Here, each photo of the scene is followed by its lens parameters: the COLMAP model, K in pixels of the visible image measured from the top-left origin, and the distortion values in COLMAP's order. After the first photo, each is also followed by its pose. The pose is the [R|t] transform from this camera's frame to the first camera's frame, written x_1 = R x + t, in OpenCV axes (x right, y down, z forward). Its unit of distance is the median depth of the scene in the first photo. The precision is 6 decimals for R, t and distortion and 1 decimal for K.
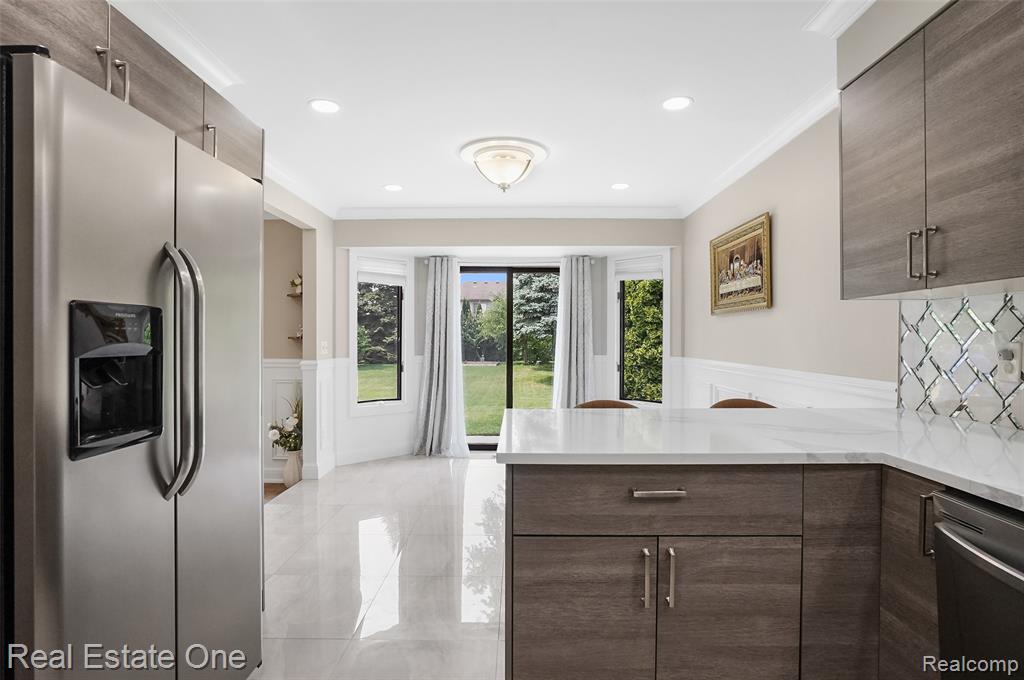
lens RADIAL K [[553.5, 0, 512.0], [0, 553.5, 340.0], [0, 0, 1]] dist [-0.028867, -0.000531]
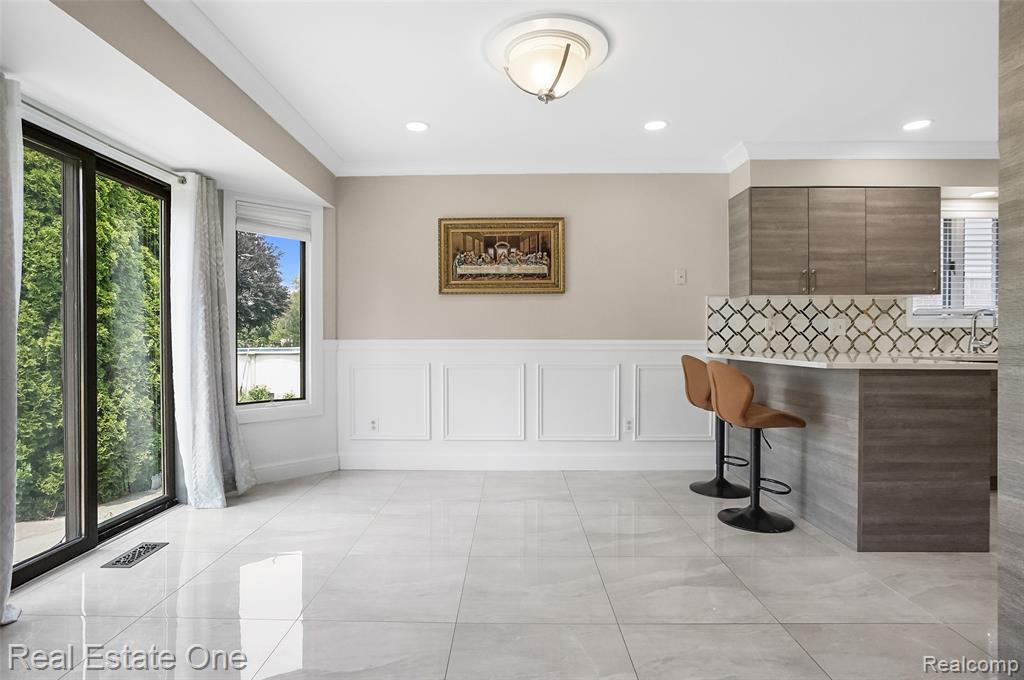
lens RADIAL K [[524.0, 0, 494.1], [0, 524.0, 336.5], [0, 0, 1]] dist [-0.106440, 0.047606]
pose [[0.014476, -0.008049, 0.999863, -0.444991], [0.005572, 0.999953, 0.007969, 0.019133], [-0.999880, 0.005456, 0.014520, 0.694514]]
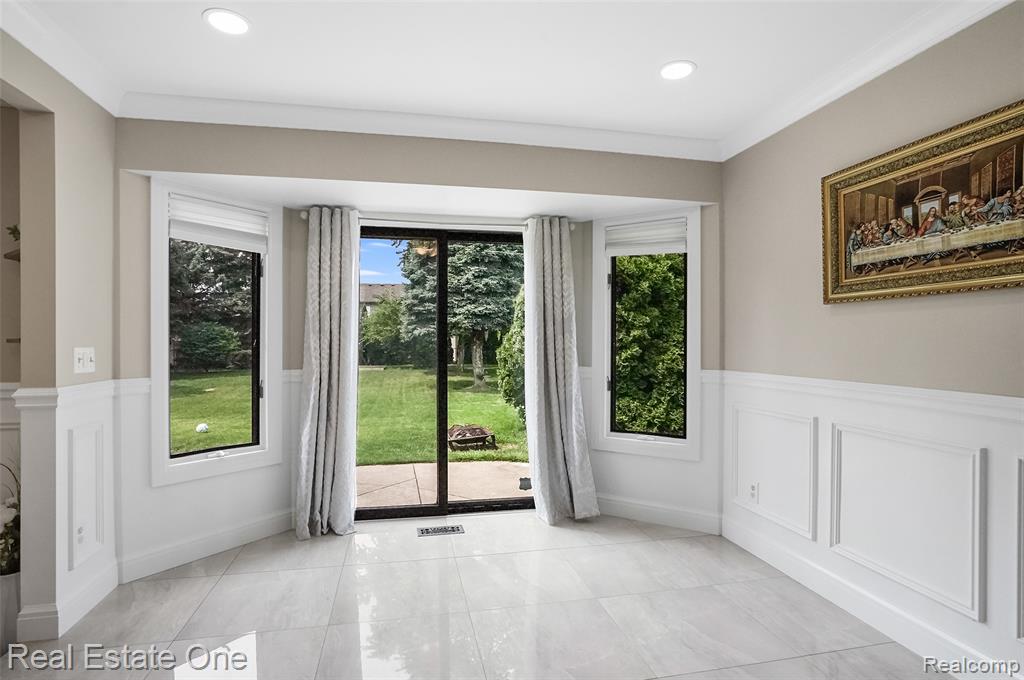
lens RADIAL K [[498.8, 0, 519.0], [0, 498.8, 342.2], [0, 0, 1]] dist [-0.010236, 0.000141]
pose [[0.968235, 0.000754, 0.250039, -0.067718], [-0.000615, 1.000000, -0.000634, -0.002252], [-0.250040, 0.000460, 0.968235, 0.442297]]
